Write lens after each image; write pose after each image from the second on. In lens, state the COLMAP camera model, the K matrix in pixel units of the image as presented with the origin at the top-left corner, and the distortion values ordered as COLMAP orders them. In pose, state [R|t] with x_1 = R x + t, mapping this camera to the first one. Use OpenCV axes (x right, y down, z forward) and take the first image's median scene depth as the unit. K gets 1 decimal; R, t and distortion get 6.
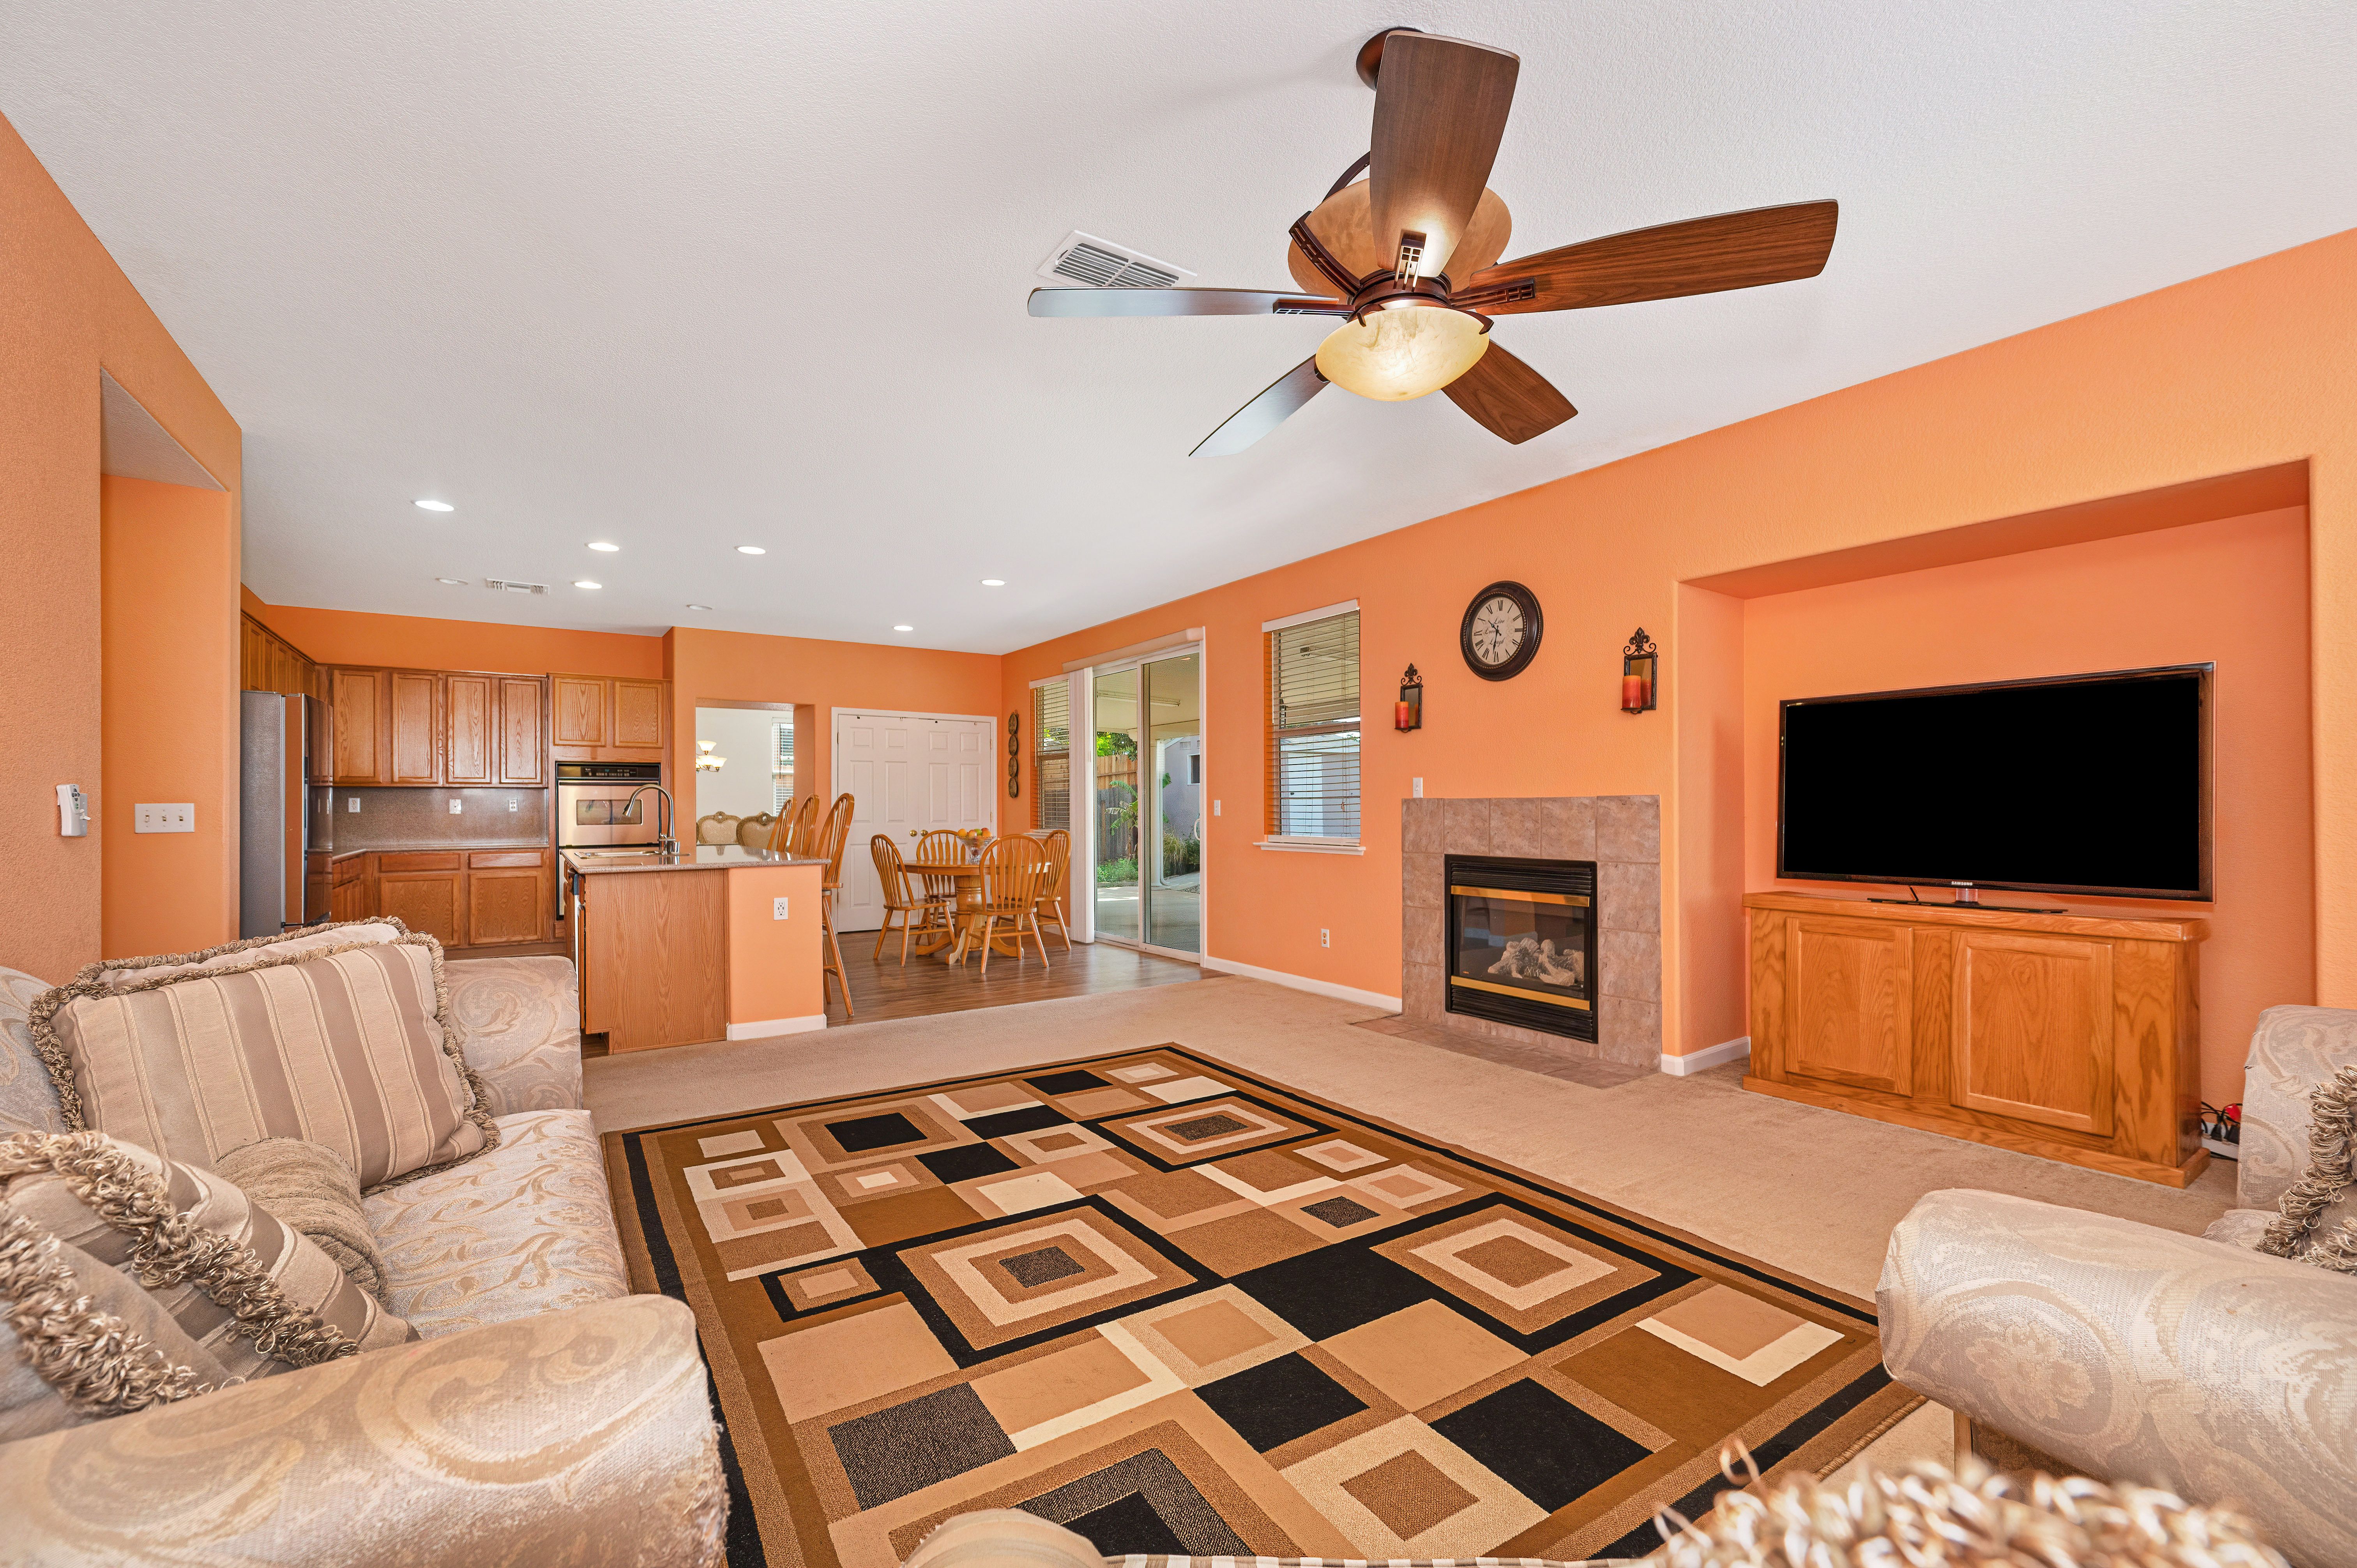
lens RADIAL K [[983.4, 0, 1180.4], [0, 983.4, 803.0], [0, 0, 1]] dist [-0.000435, -0.000109]
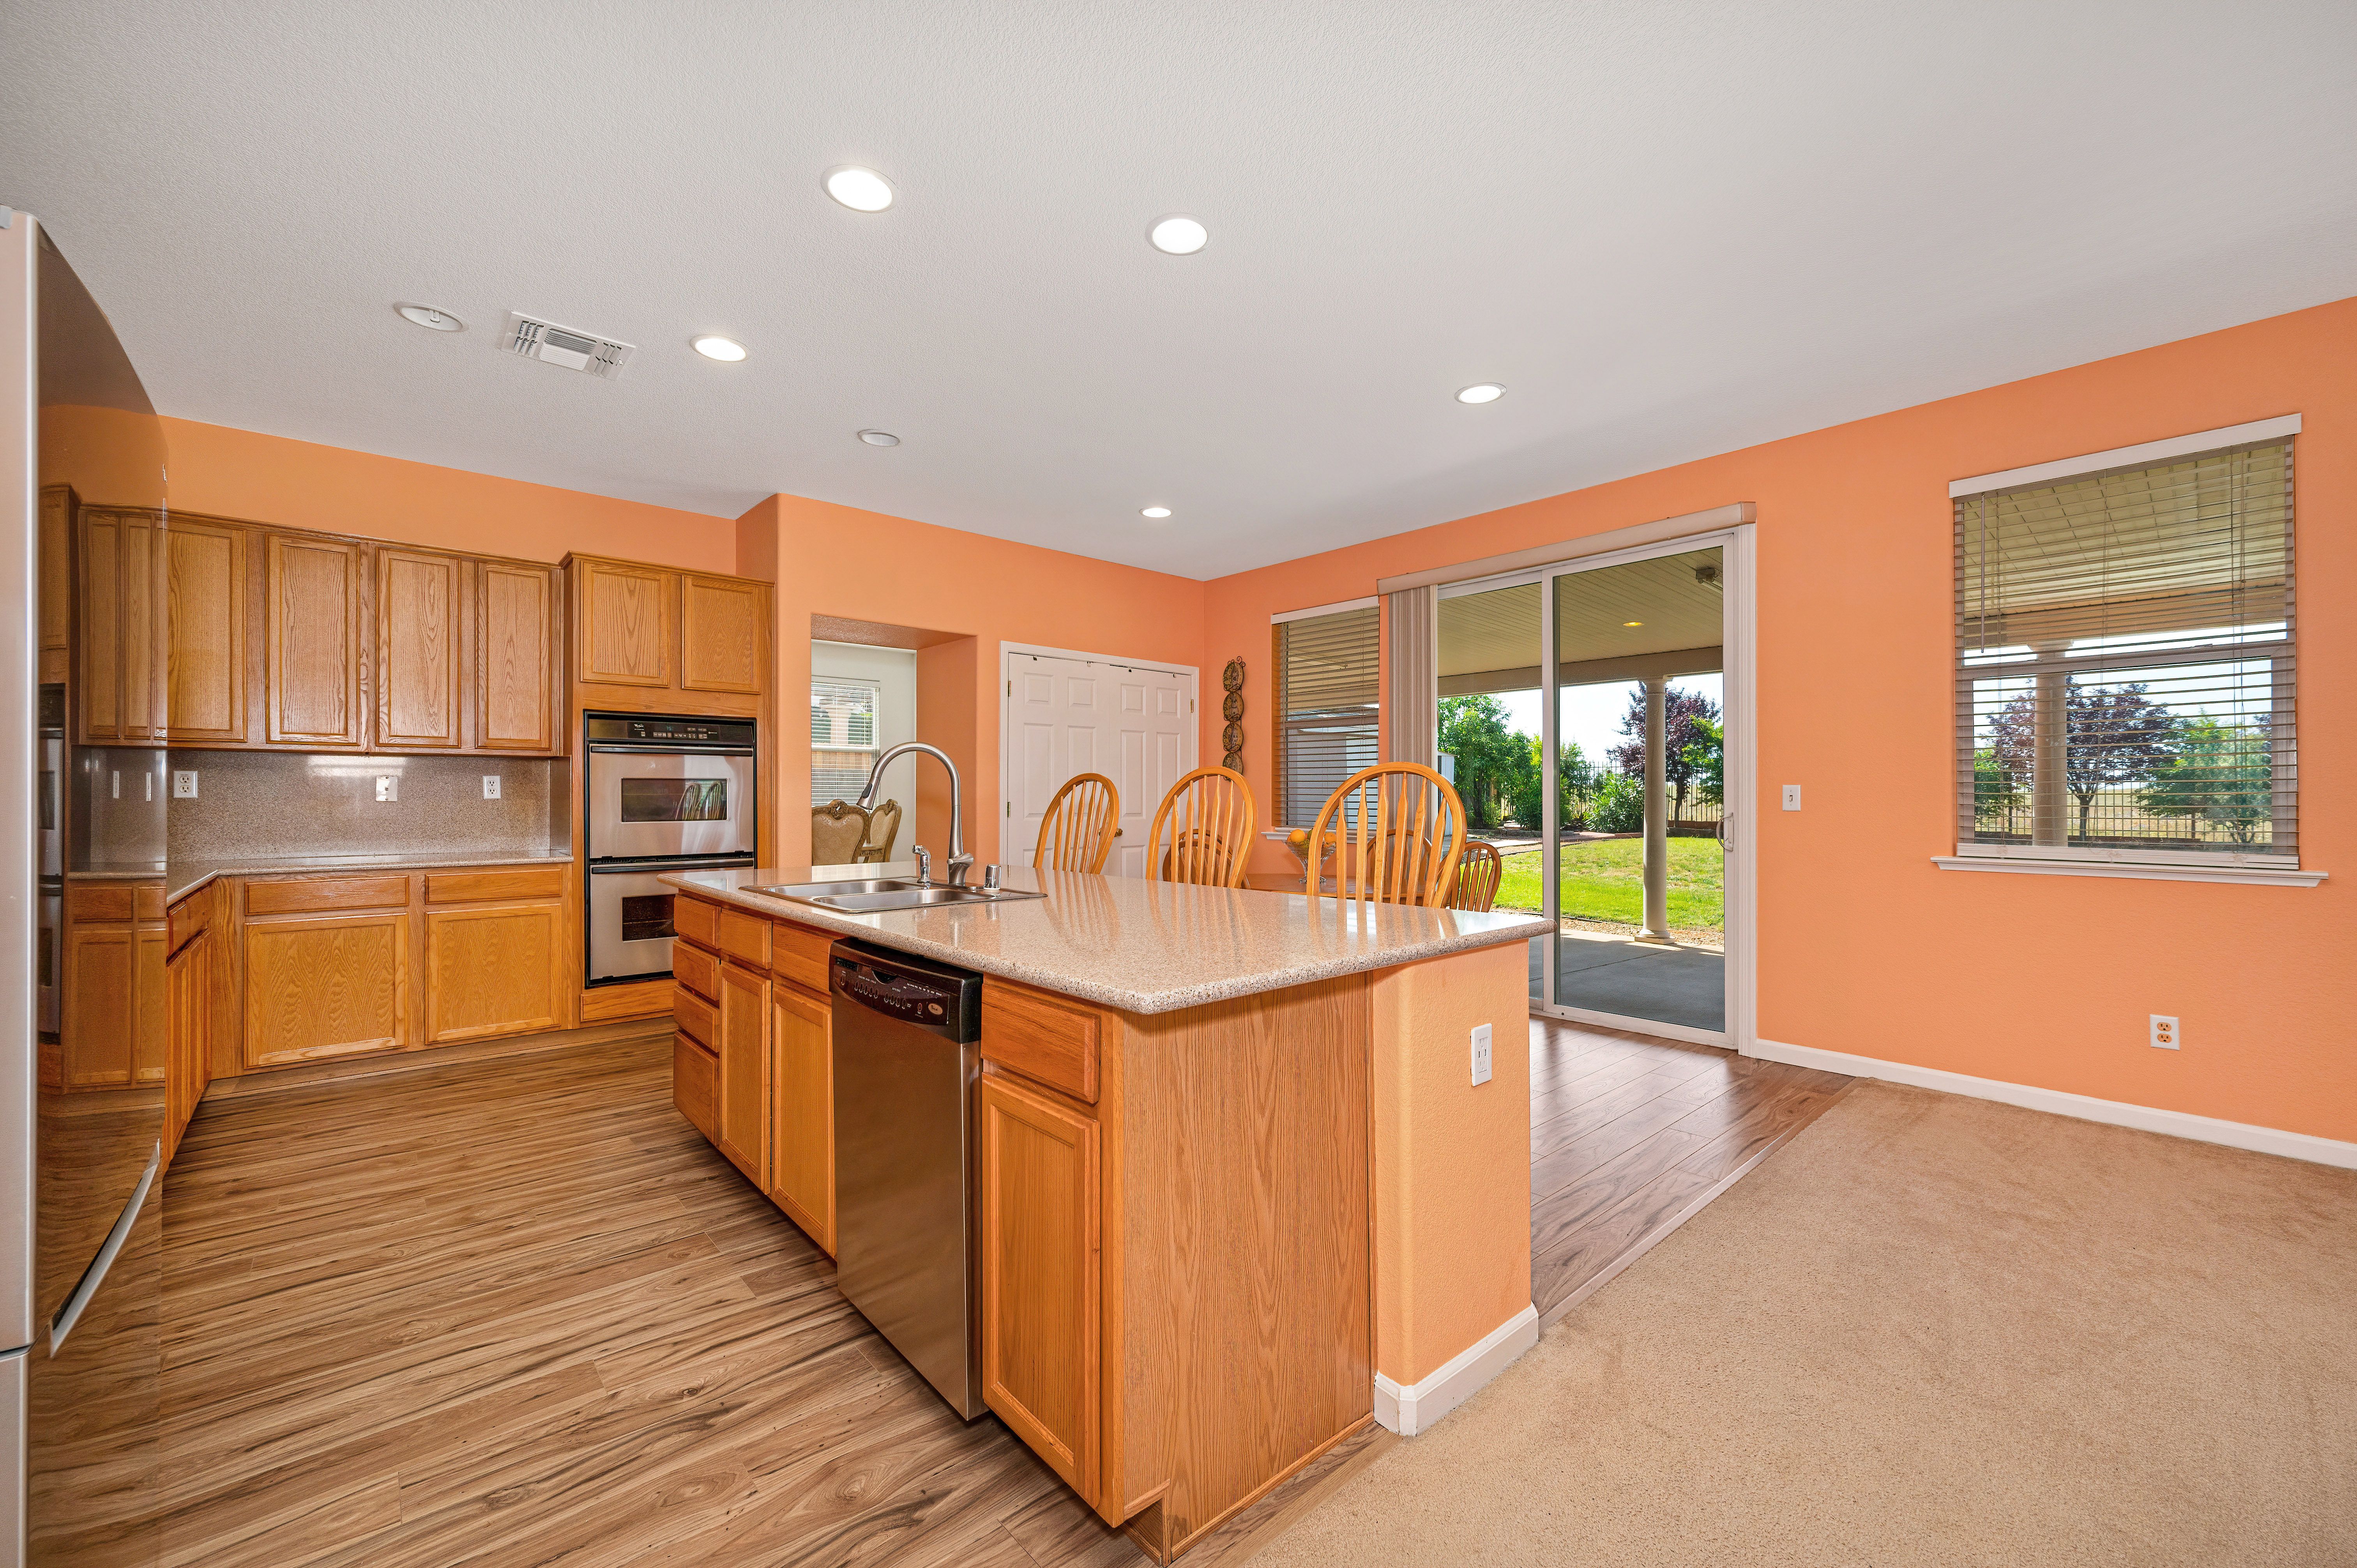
lens RADIAL K [[924.2, 0, 1160.5], [0, 924.2, 799.6], [0, 0, 1]] dist [-0.003691, 0.000195]
pose [[0.991443, 0.004264, 0.130471, -0.376176], [-0.005197, 0.999963, 0.006812, 0.004245], [-0.130437, -0.007431, 0.991429, 0.429119]]
